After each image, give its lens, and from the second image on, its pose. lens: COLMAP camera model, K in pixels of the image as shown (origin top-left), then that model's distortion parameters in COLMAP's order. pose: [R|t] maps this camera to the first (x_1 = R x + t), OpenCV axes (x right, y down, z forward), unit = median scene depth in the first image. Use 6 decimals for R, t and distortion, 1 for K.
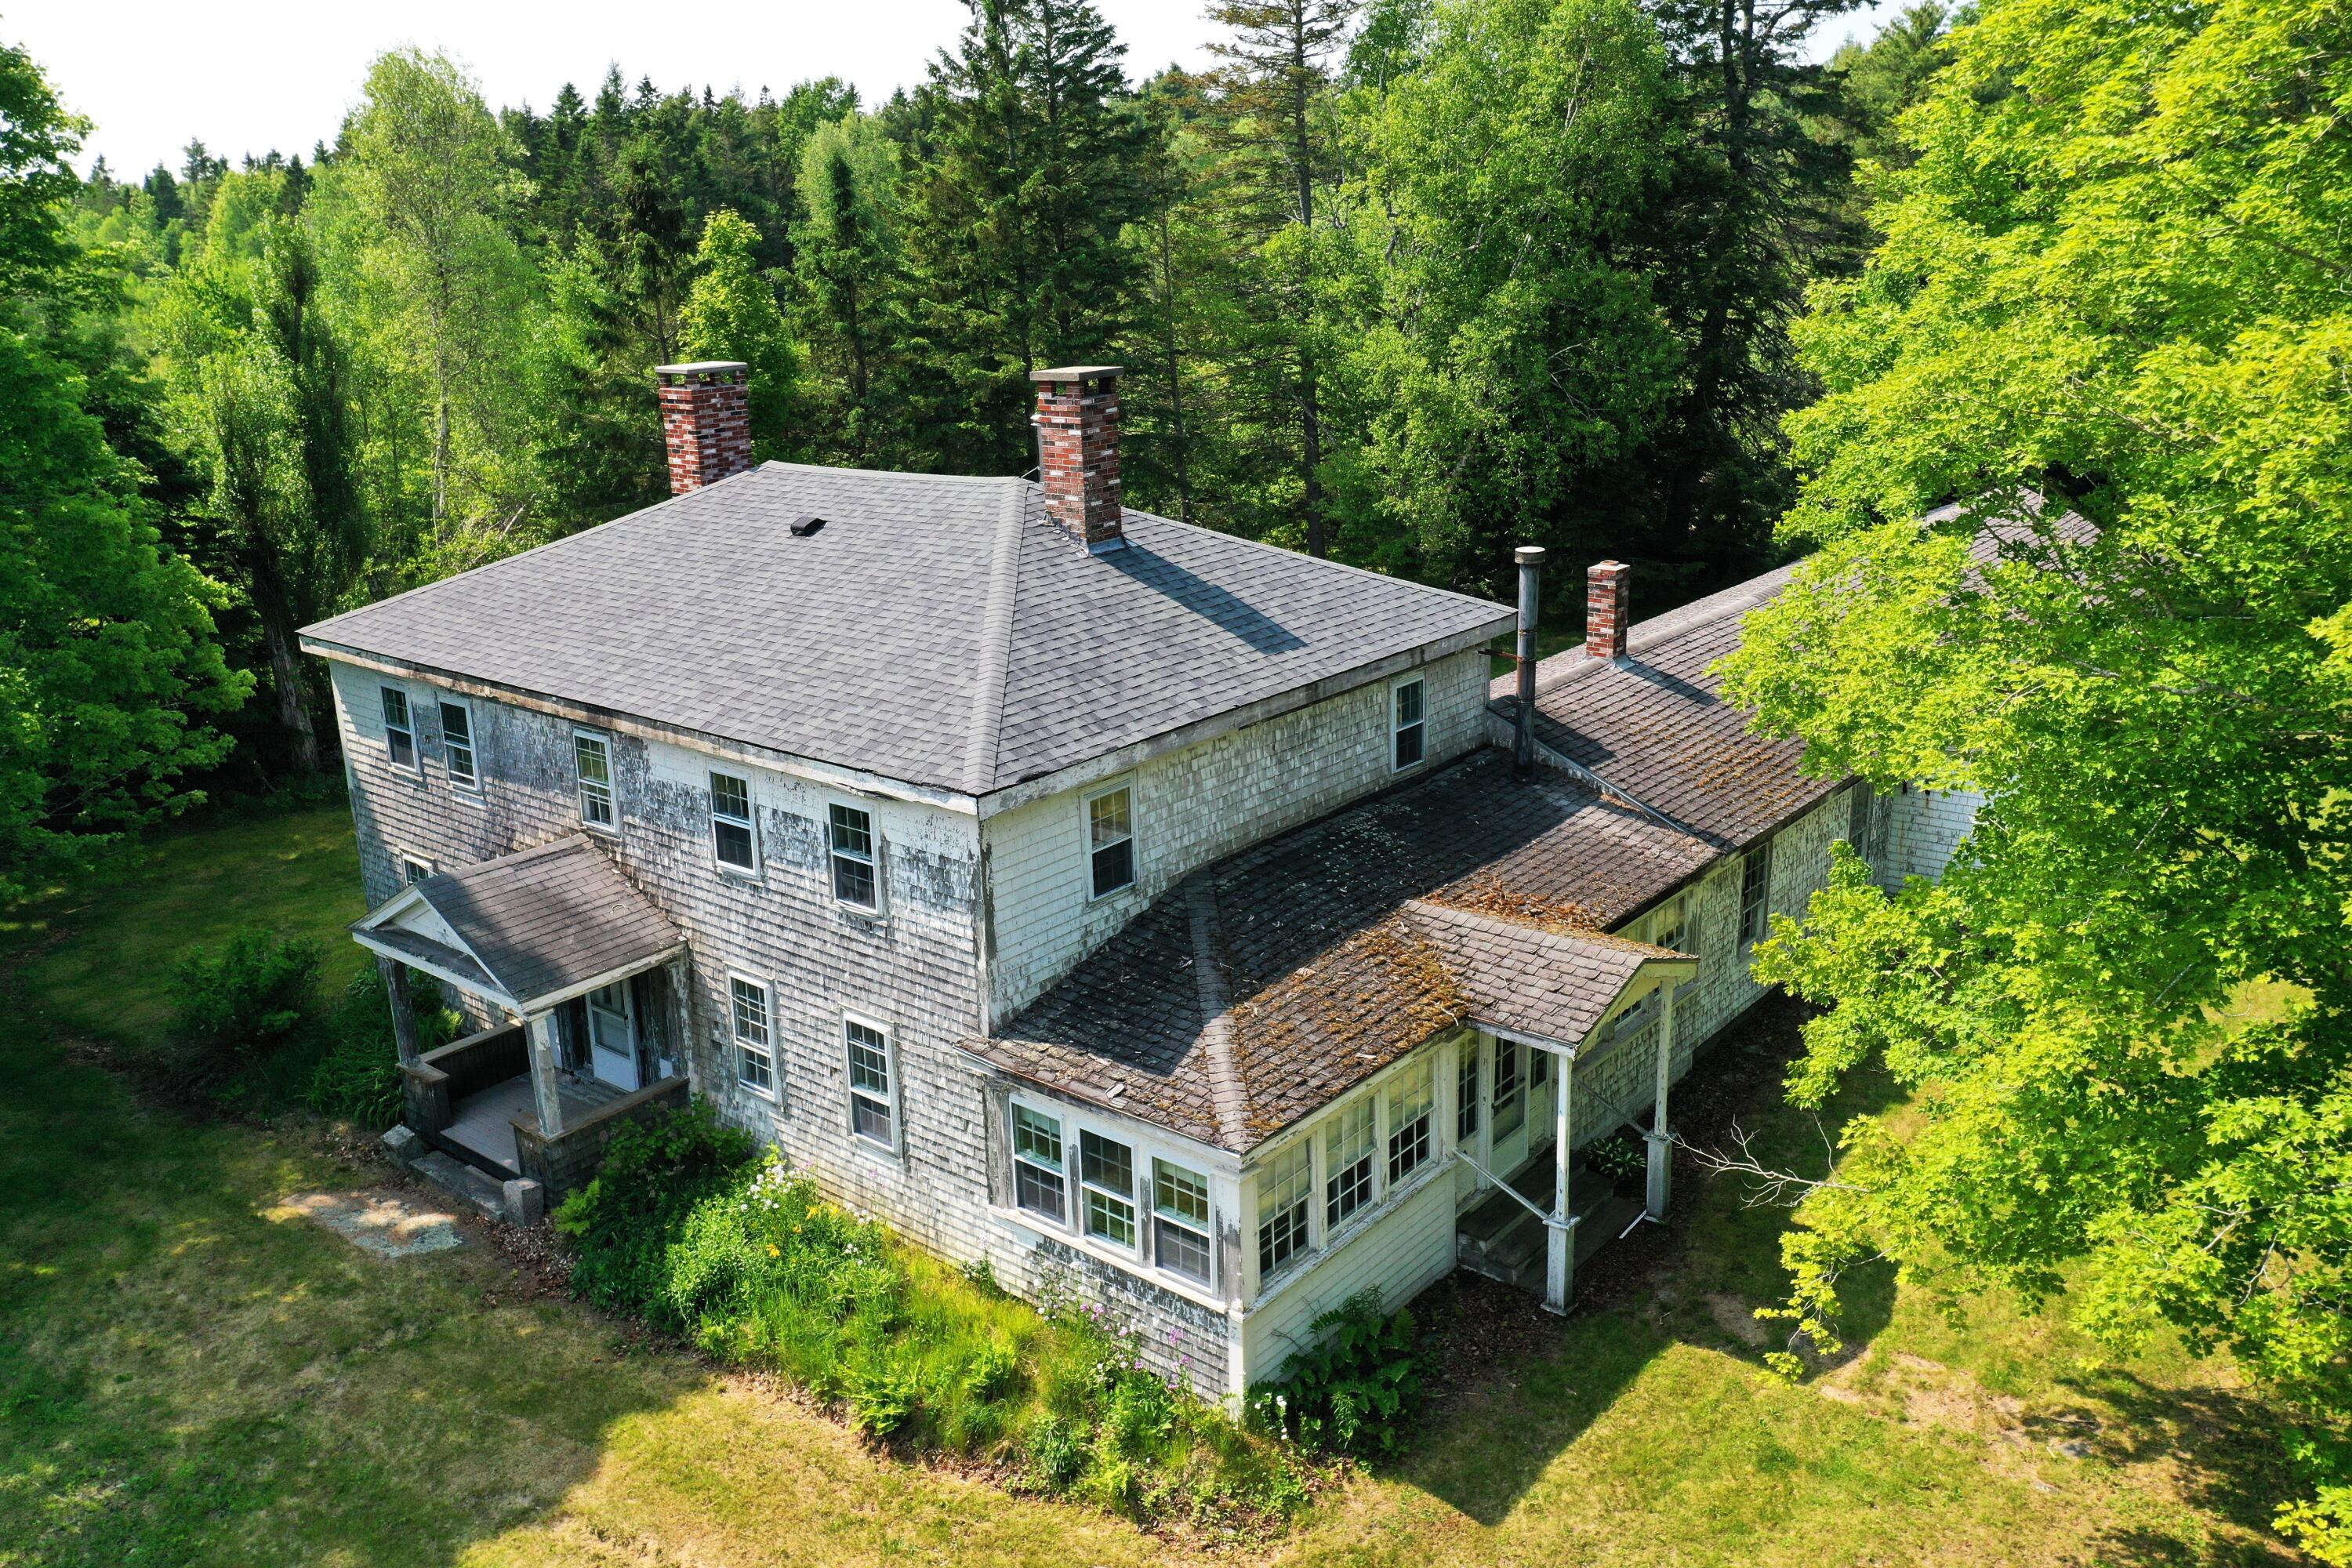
lens RADIAL K [[1882.0, 0, 1173.4], [0, 1882.0, 777.9], [0, 0, 1]] dist [0.010508, 0.000057]
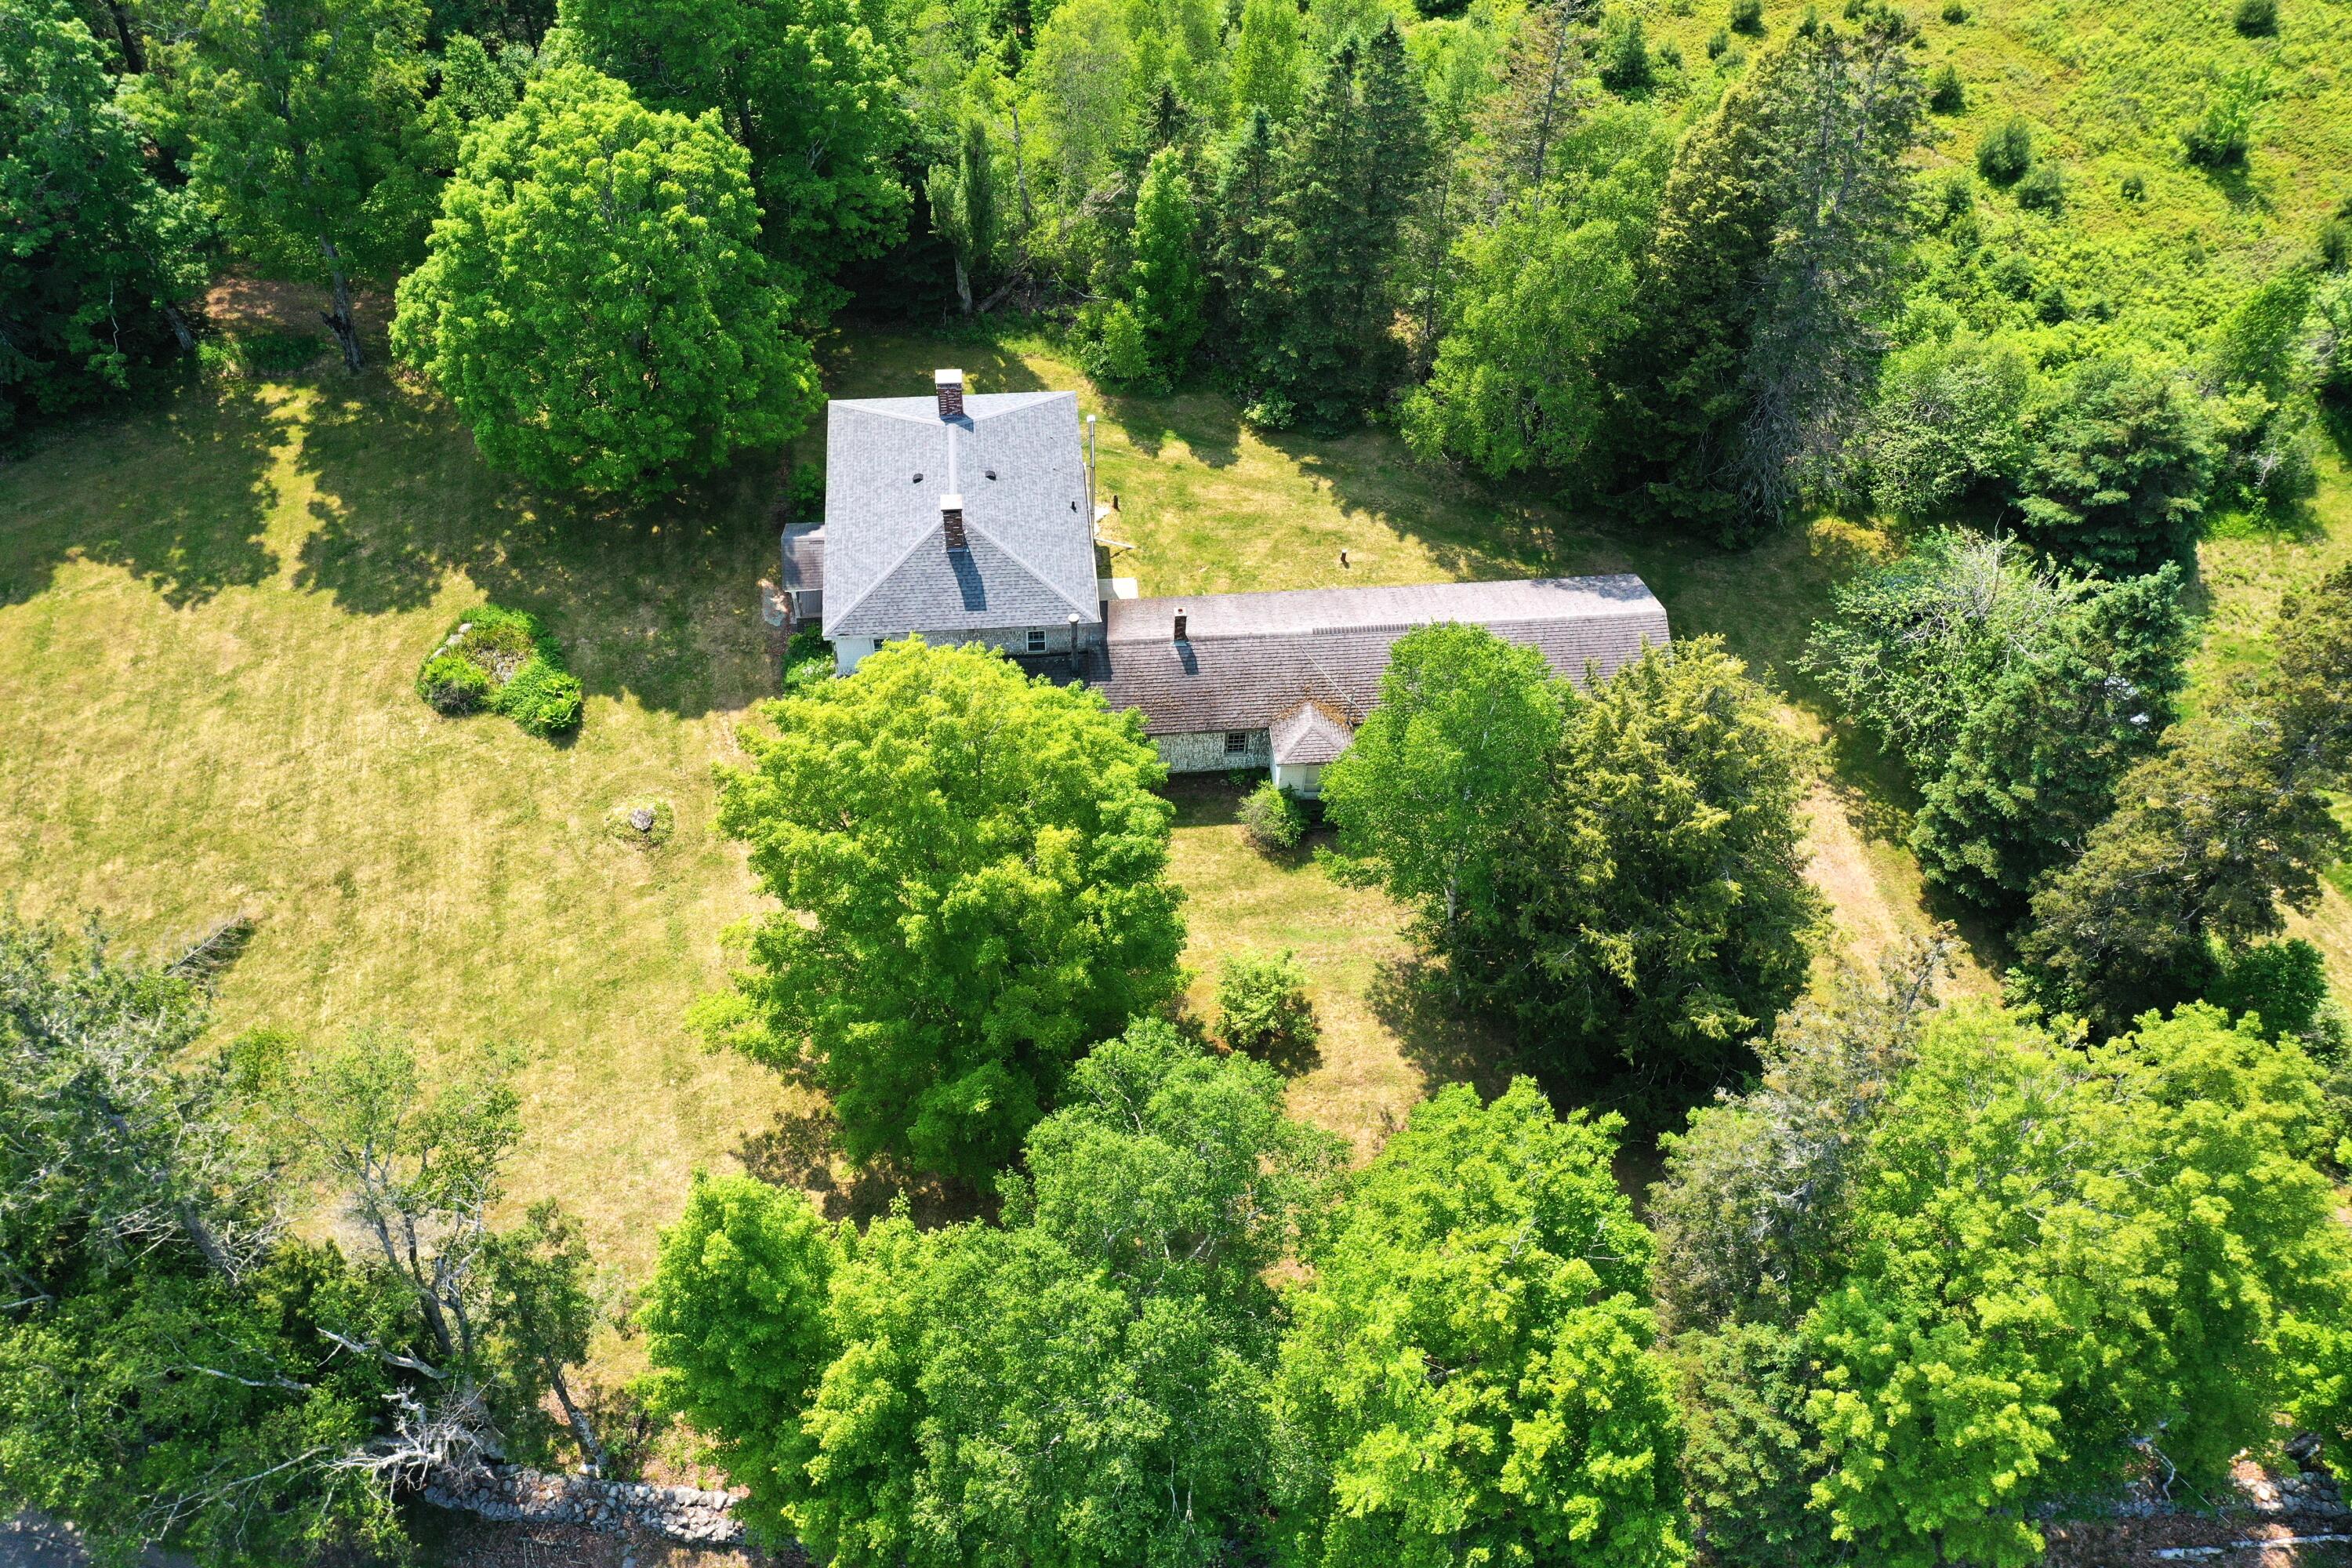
lens RADIAL K [[1882.0, 0, 1175.8], [0, 1882.0, 783.8], [0, 0, 1]] dist [0.010508, 0.000057]
pose [[0.687564, 0.576012, -0.442115, 2.115832], [-0.222738, 0.746825, 0.626610, -2.169823], [0.691117, -0.332359, 0.641790, -1.012497]]
